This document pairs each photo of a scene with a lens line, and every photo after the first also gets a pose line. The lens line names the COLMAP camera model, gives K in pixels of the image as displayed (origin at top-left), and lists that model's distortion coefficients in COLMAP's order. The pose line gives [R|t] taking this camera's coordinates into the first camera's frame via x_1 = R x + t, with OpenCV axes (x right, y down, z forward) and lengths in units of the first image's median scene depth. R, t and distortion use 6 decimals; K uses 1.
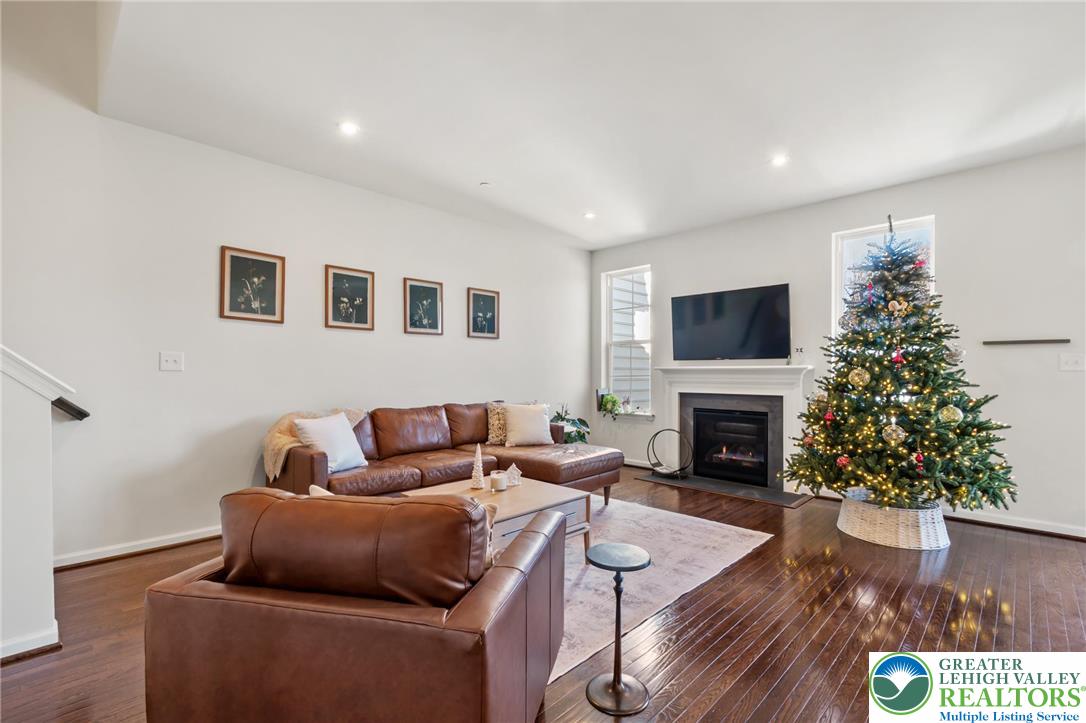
lens RADIAL K [[488.7, 0, 543.2], [0, 488.7, 377.1], [0, 0, 1]] dist [0.005325, -0.002085]
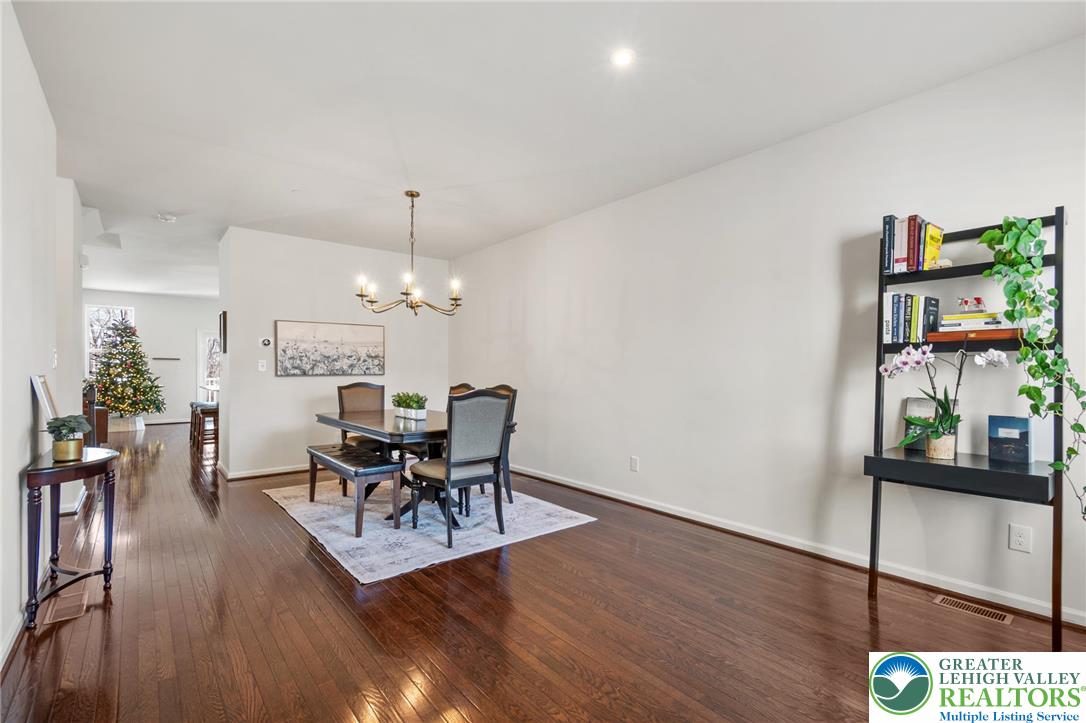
lens RADIAL K [[488.7, 0, 535.6], [0, 488.7, 369.2], [0, 0, 1]] dist [0.005325, -0.002085]
pose [[0.124852, -0.000904, 0.992175, -1.348294], [0.010638, 0.999943, -0.000427, 0.012012], [-0.992118, 0.010608, 0.124855, -1.268999]]
